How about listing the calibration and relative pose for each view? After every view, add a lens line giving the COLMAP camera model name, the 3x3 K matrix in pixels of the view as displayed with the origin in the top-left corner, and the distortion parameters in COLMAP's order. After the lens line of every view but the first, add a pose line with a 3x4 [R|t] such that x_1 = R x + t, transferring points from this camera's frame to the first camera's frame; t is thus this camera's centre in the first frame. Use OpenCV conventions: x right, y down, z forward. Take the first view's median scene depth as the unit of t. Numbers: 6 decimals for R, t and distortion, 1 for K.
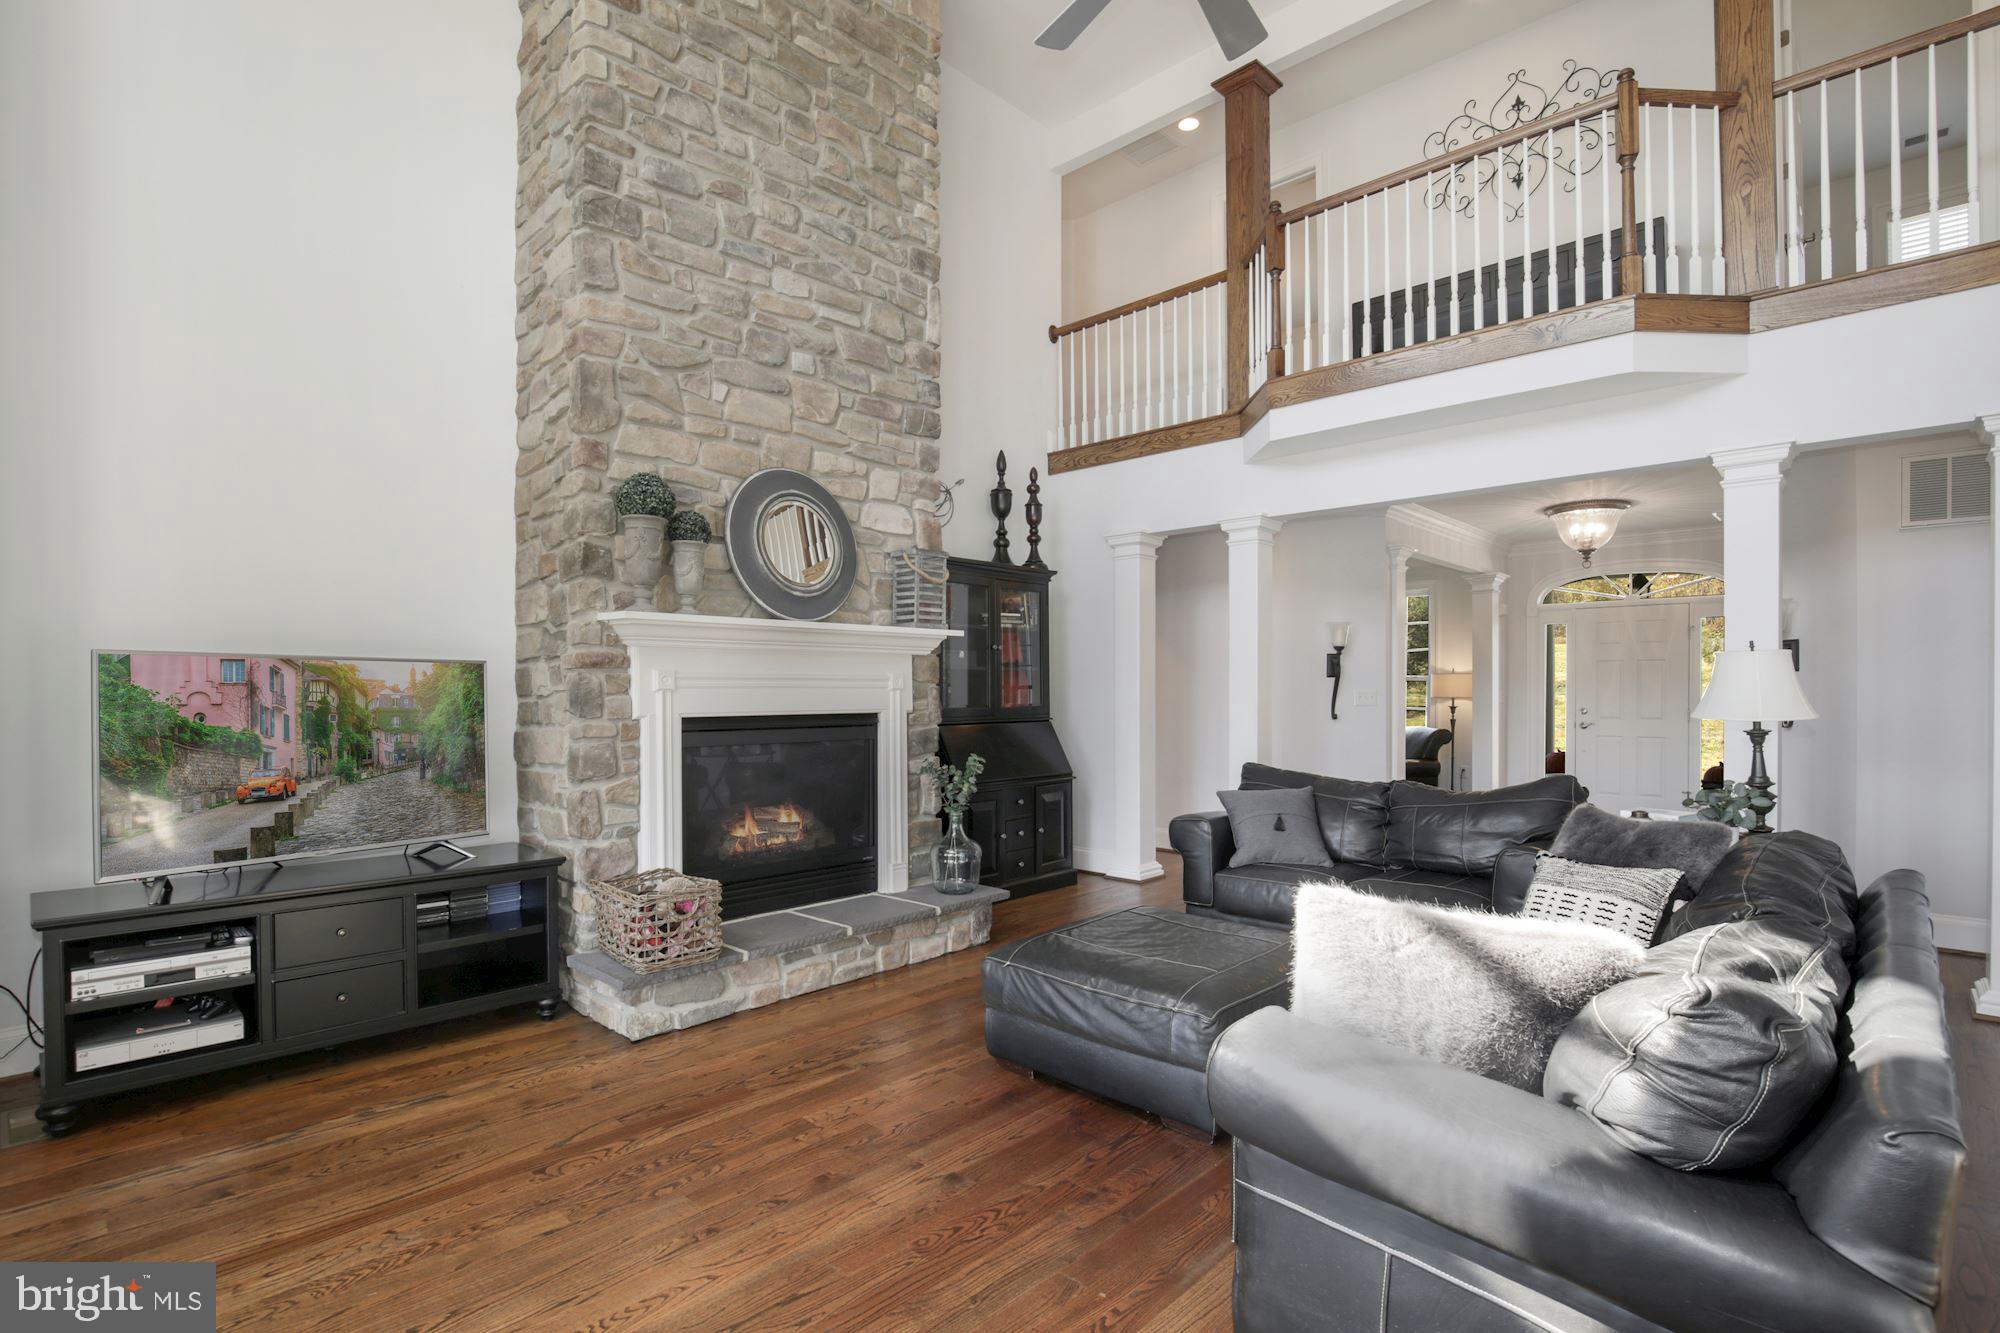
lens RADIAL K [[925.3, 0, 1005.1], [0, 925.3, 697.9], [0, 0, 1]] dist [-0.026136, -0.000151]
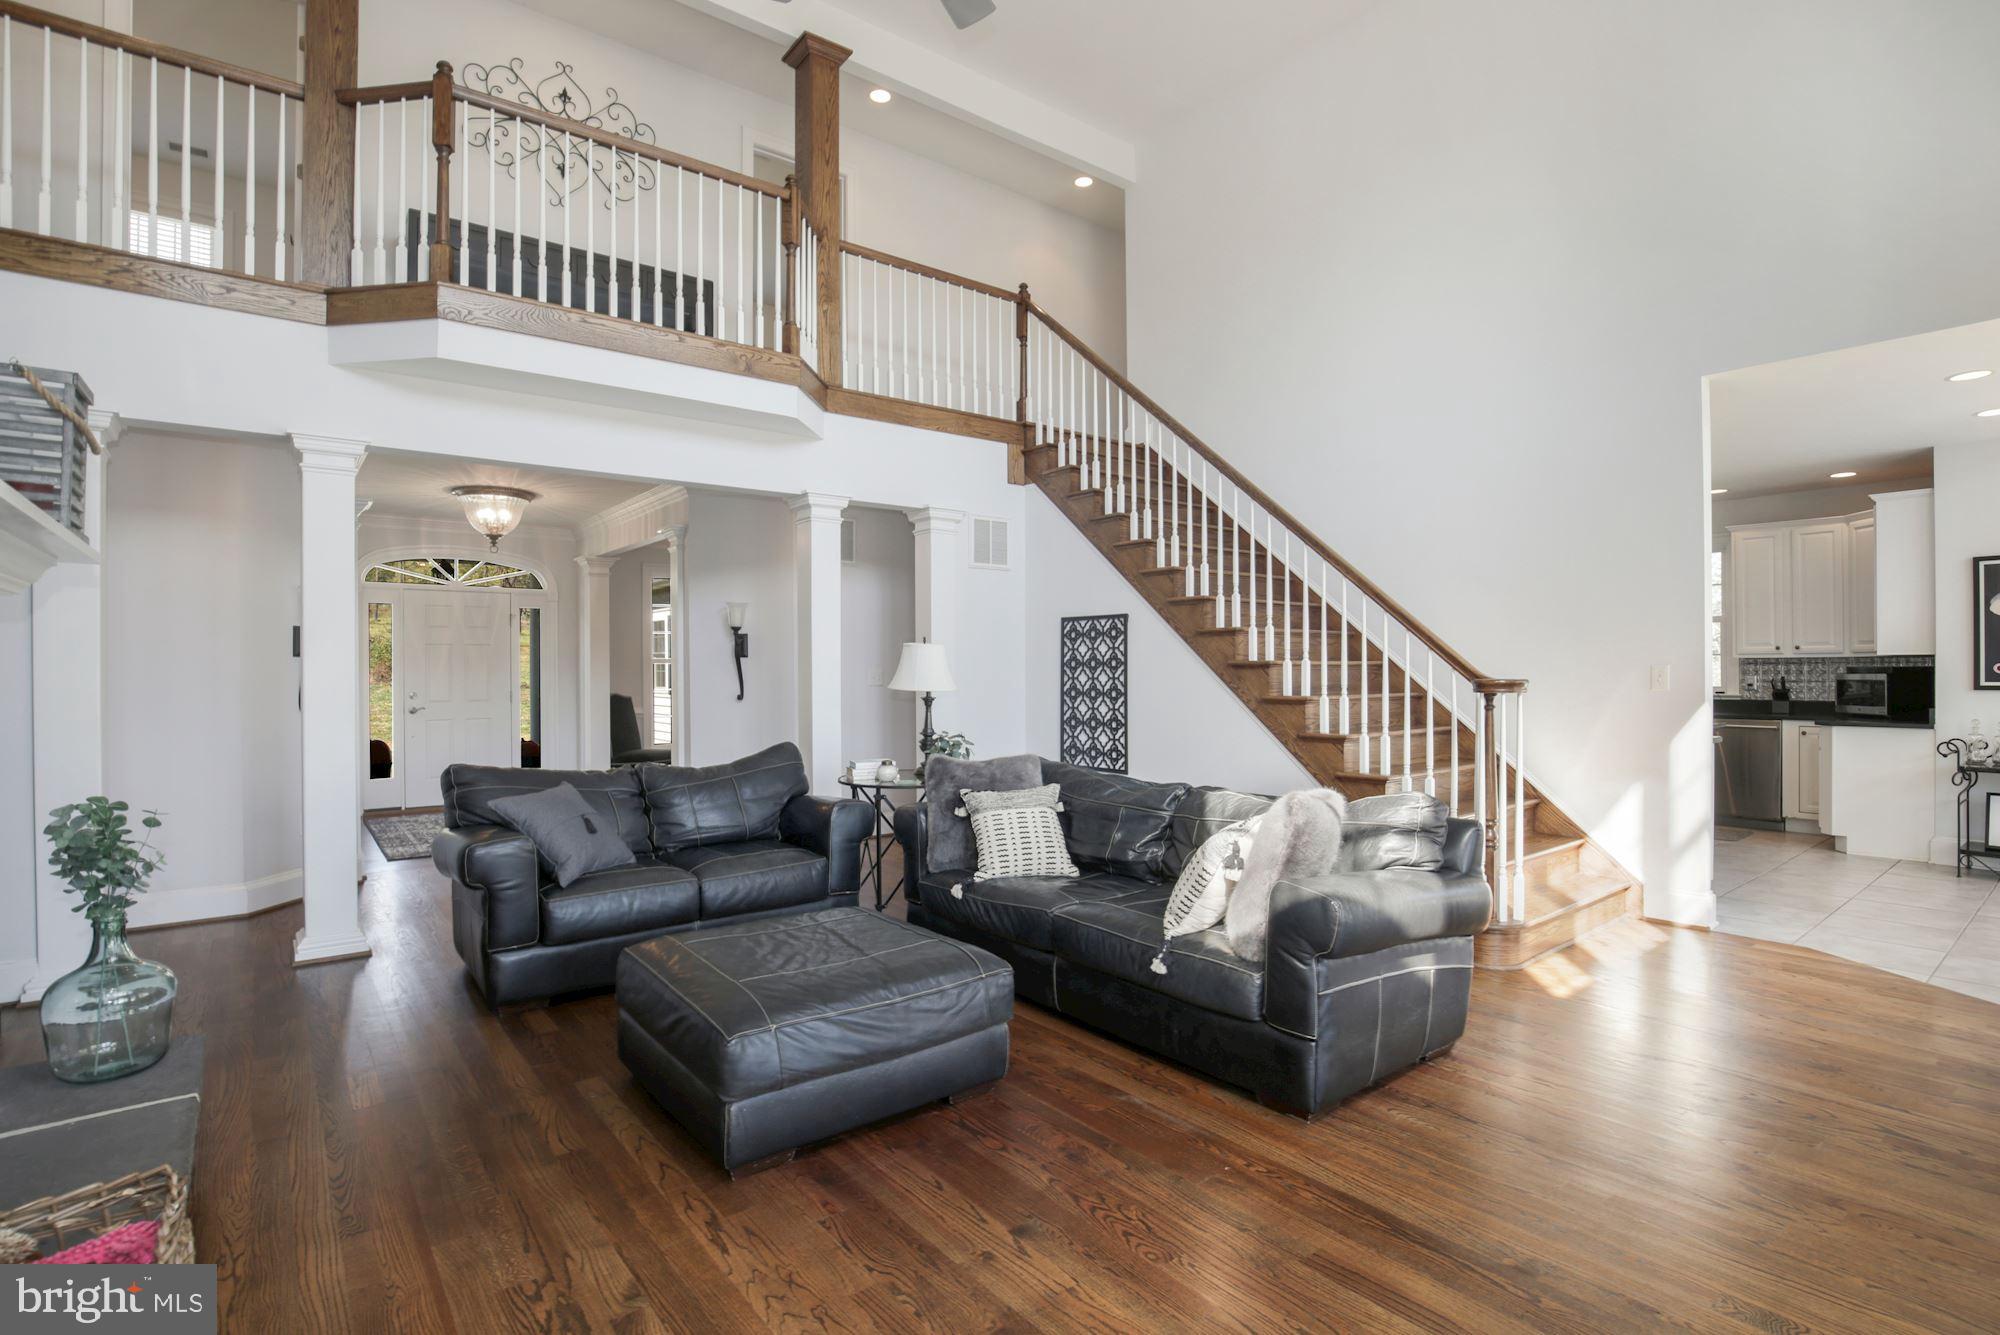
lens RADIAL K [[947.3, 0, 1000.0], [0, 947.3, 667.5], [0, 0, 1]] dist [-0.025519, 0.000333]
pose [[0.160982, 0.004861, 0.986945, -0.398458], [0.013105, 0.999889, -0.007063, -0.000197], [-0.986870, 0.014071, 0.160901, 0.372108]]
